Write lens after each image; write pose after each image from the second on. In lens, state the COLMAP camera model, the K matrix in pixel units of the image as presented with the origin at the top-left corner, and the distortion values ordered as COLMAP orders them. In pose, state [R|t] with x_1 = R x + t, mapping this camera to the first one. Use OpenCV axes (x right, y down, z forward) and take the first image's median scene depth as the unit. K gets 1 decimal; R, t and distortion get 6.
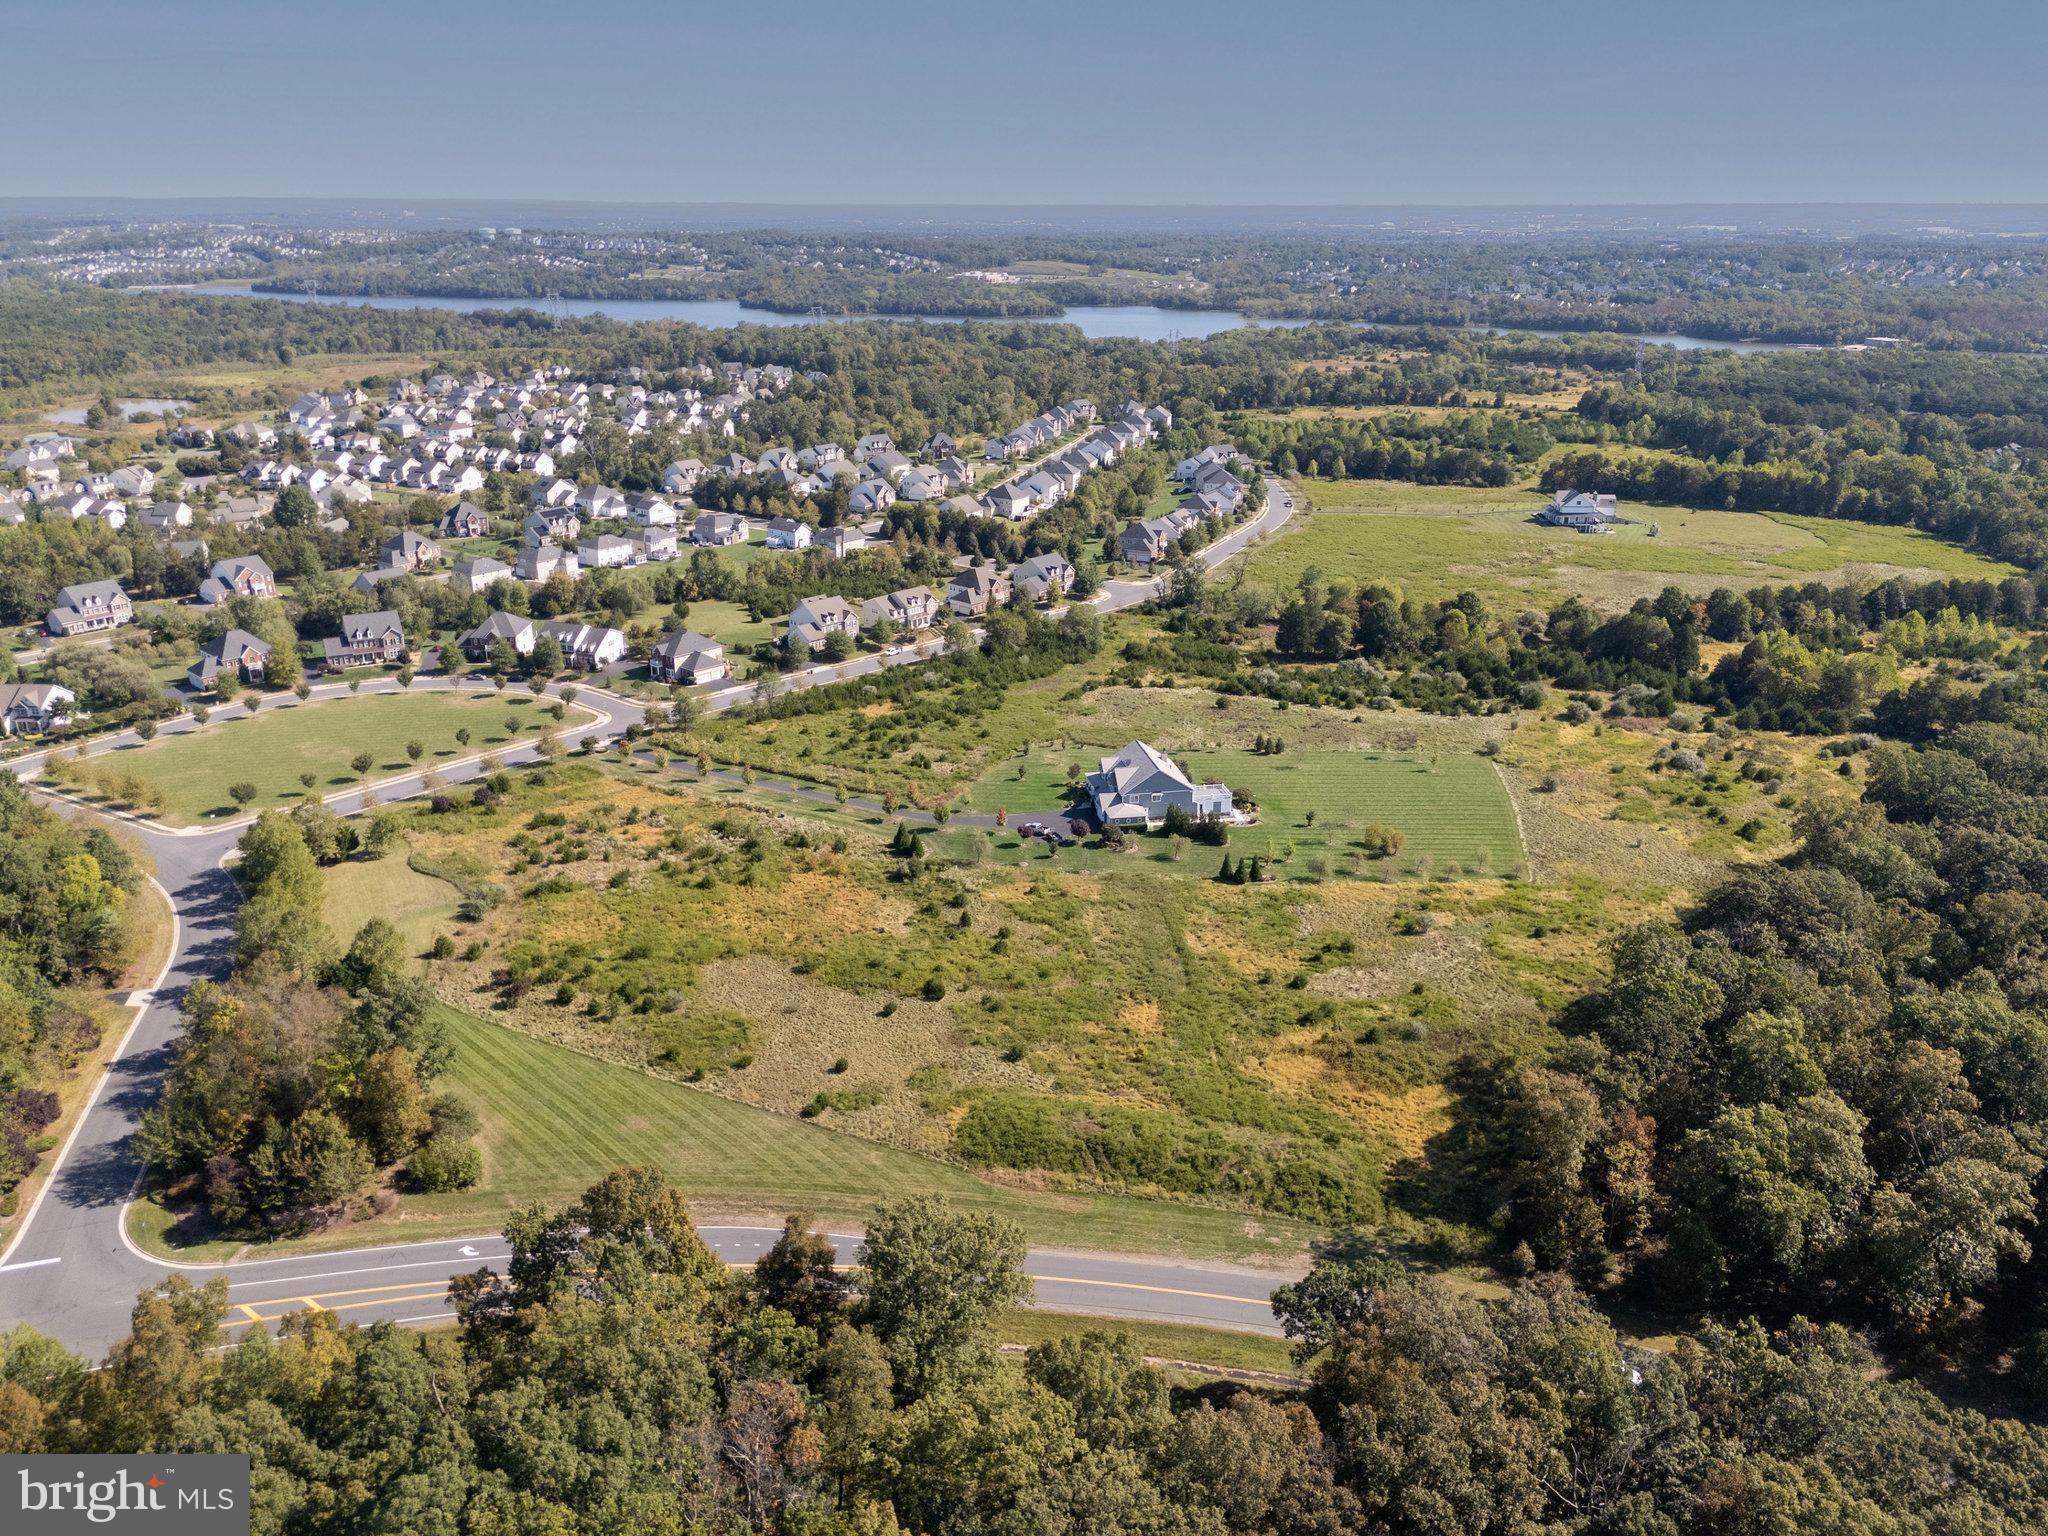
lens RADIAL K [[1459.5, 0, 1024.0], [0, 1459.5, 768.0], [0, 0, 1]] dist [0.119476, -0.266736]
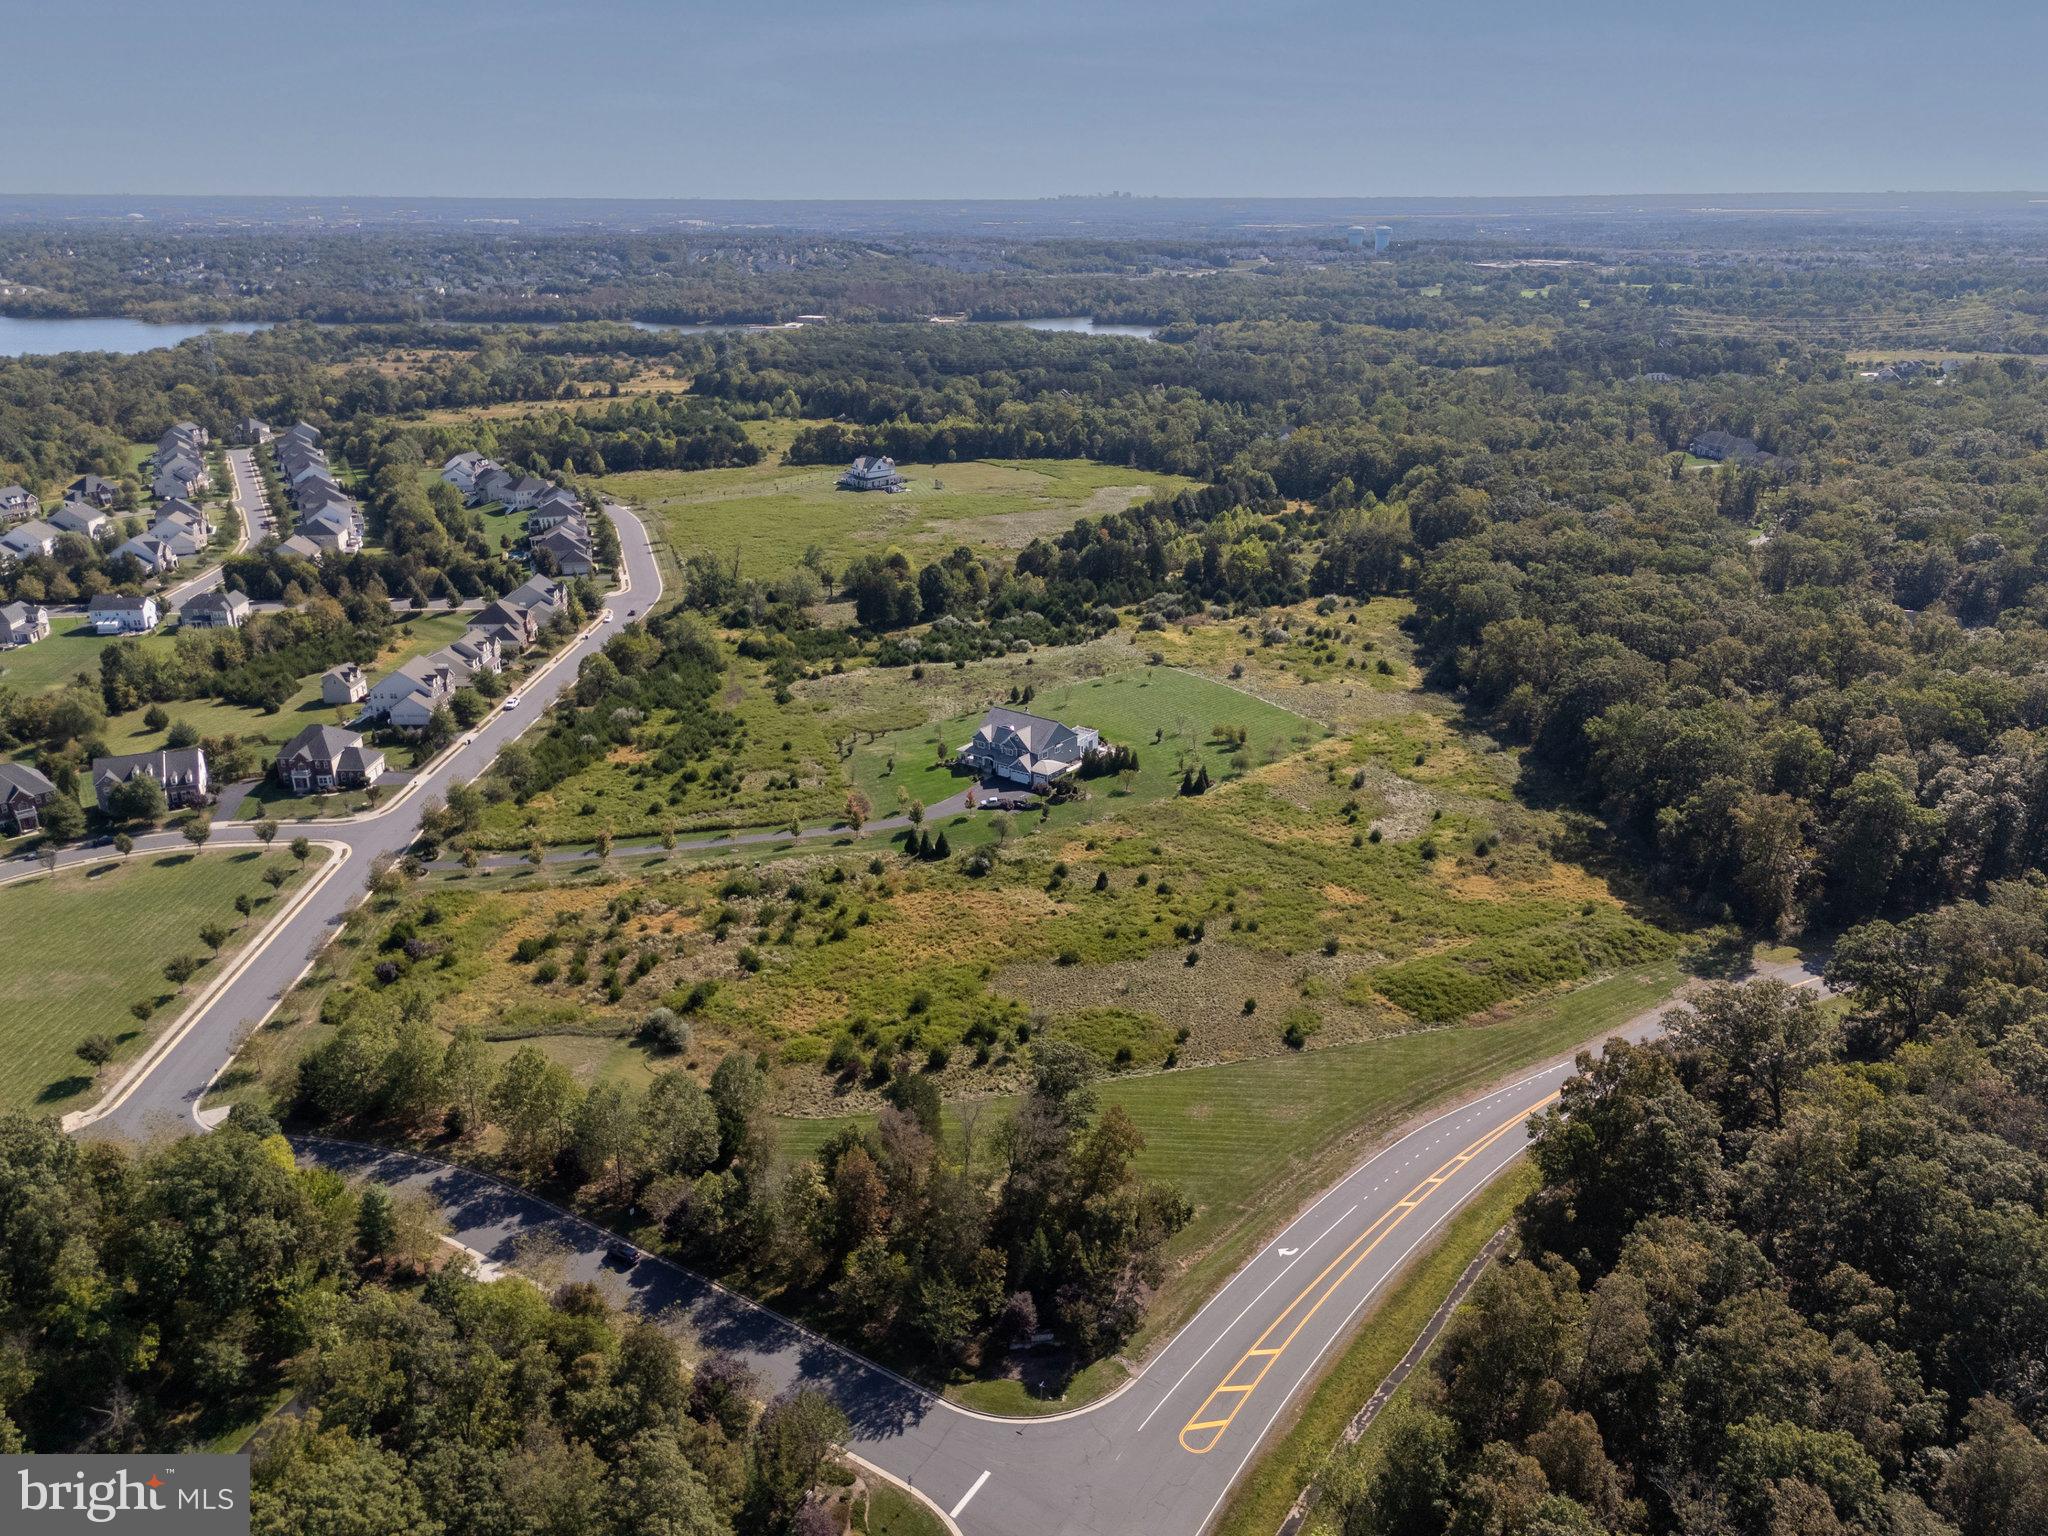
lens RADIAL K [[1459.5, 0, 1024.0], [0, 1459.5, 768.0], [0, 0, 1]] dist [0.119476, -0.266736]
pose [[0.738200, -0.240915, 0.630096, -0.408243], [0.238514, 0.966935, 0.090269, -0.046058], [-0.631009, 0.083650, 0.771253, 0.125549]]
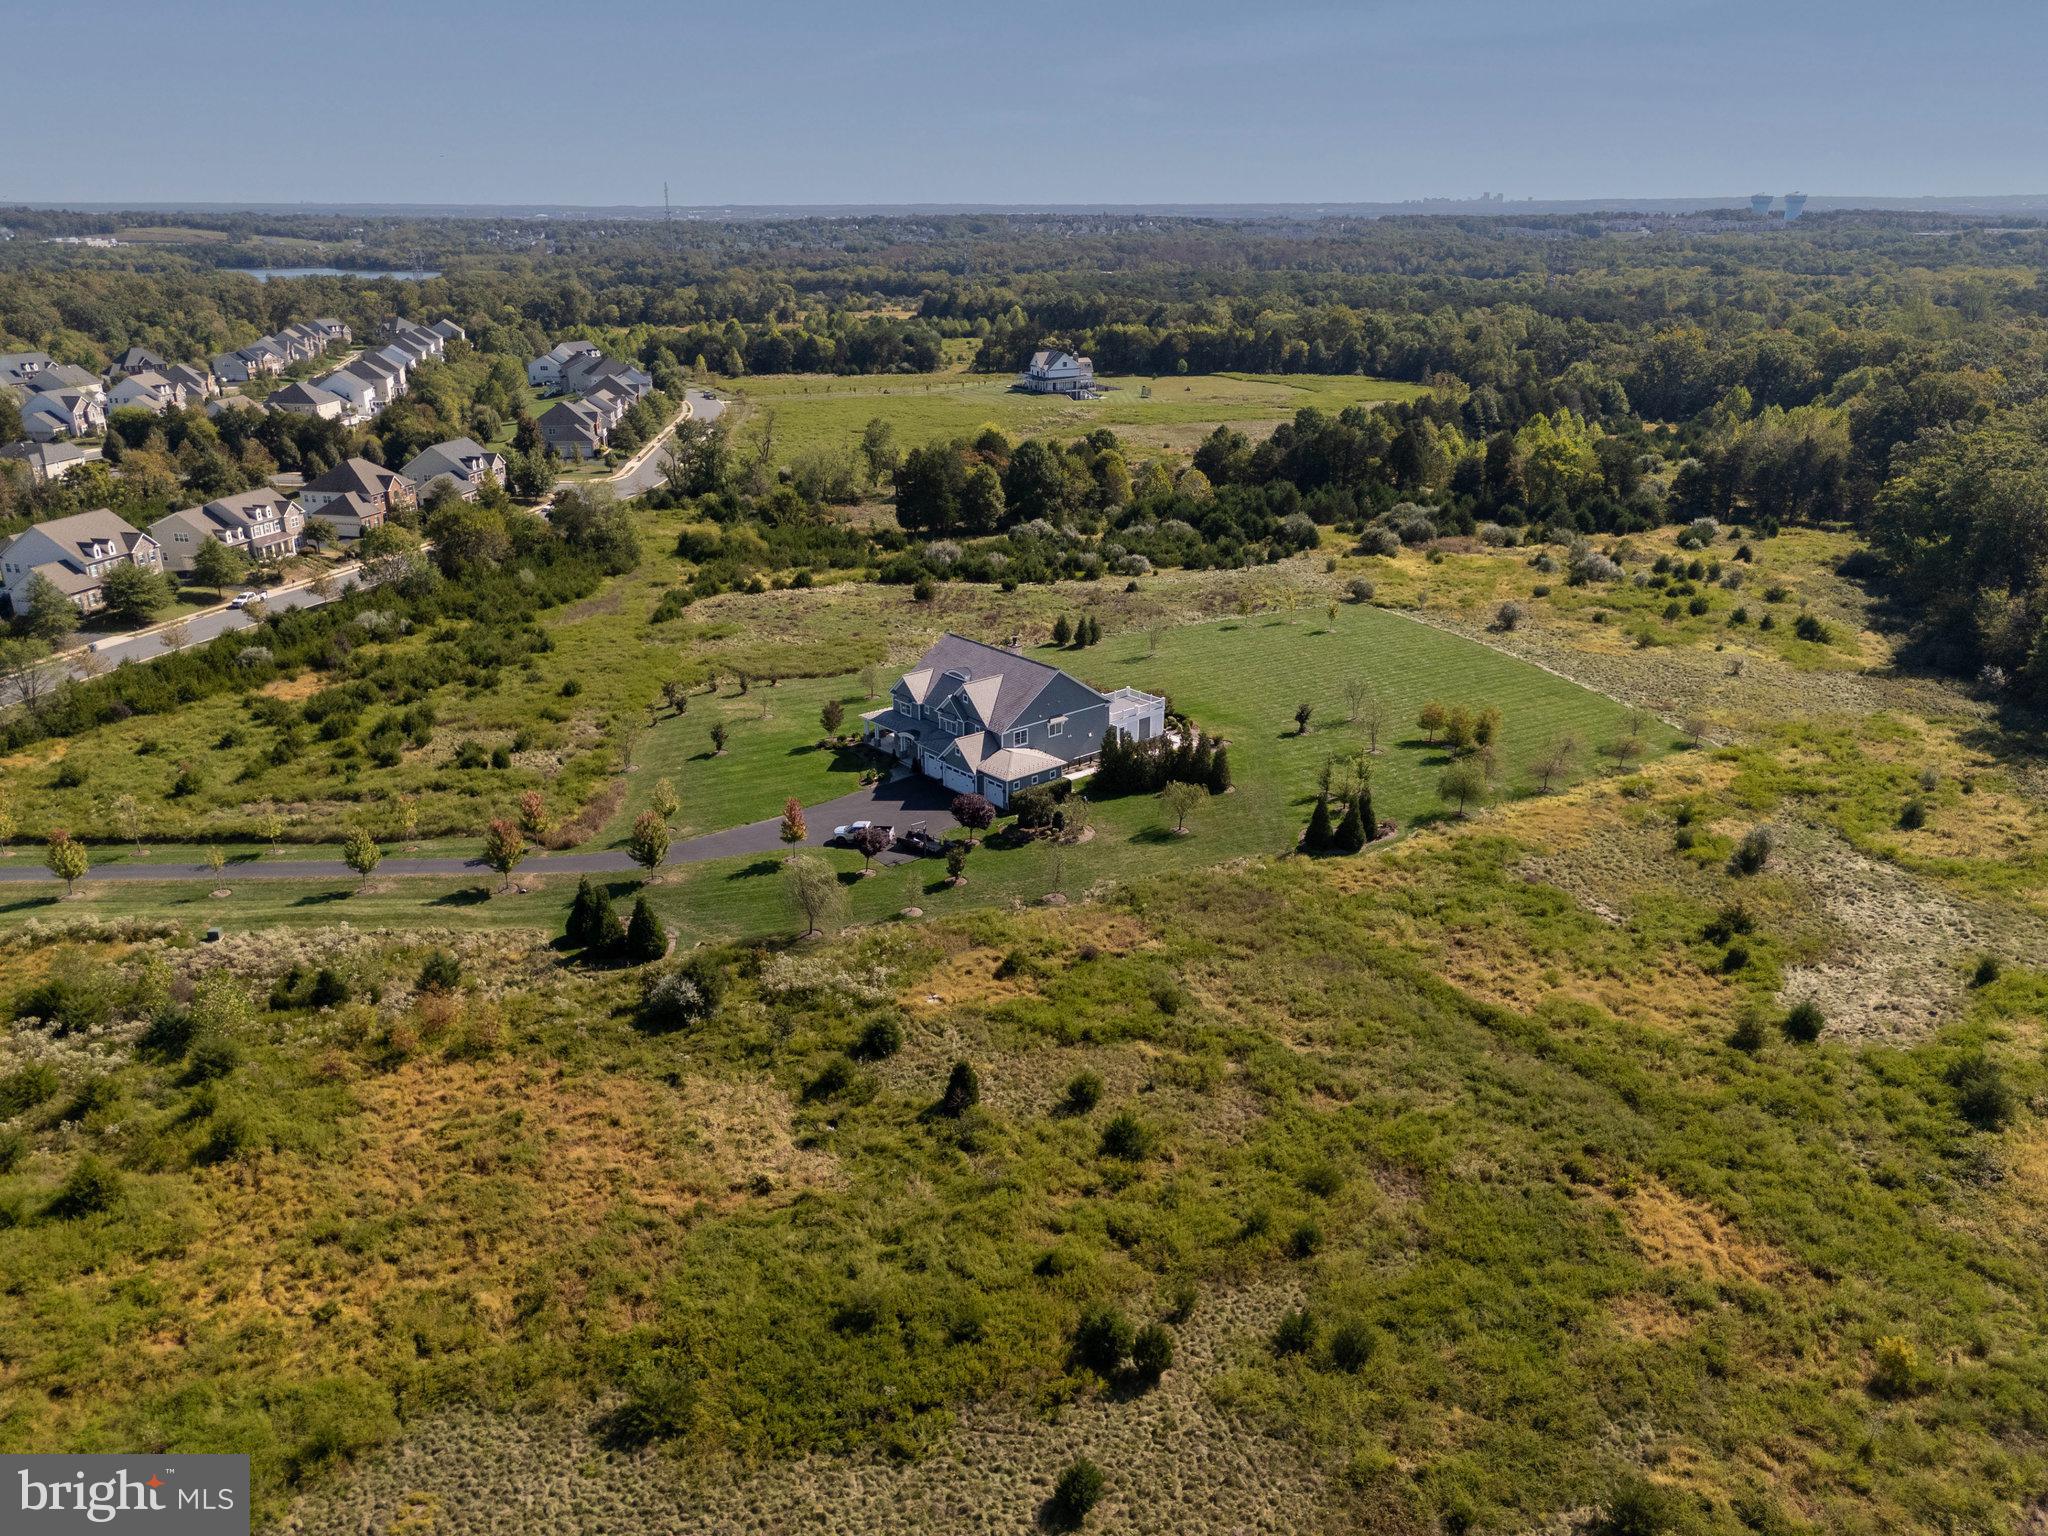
lens RADIAL K [[1488.0, 0, 1024.0], [0, 1488.0, 768.0], [0, 0, 1]] dist [0.066972, -0.066502]
pose [[0.867939, -0.176991, 0.464065, -0.105778], [0.177918, 0.983140, 0.042202, 0.007160], [-0.463710, 0.045936, 0.884795, 0.372018]]
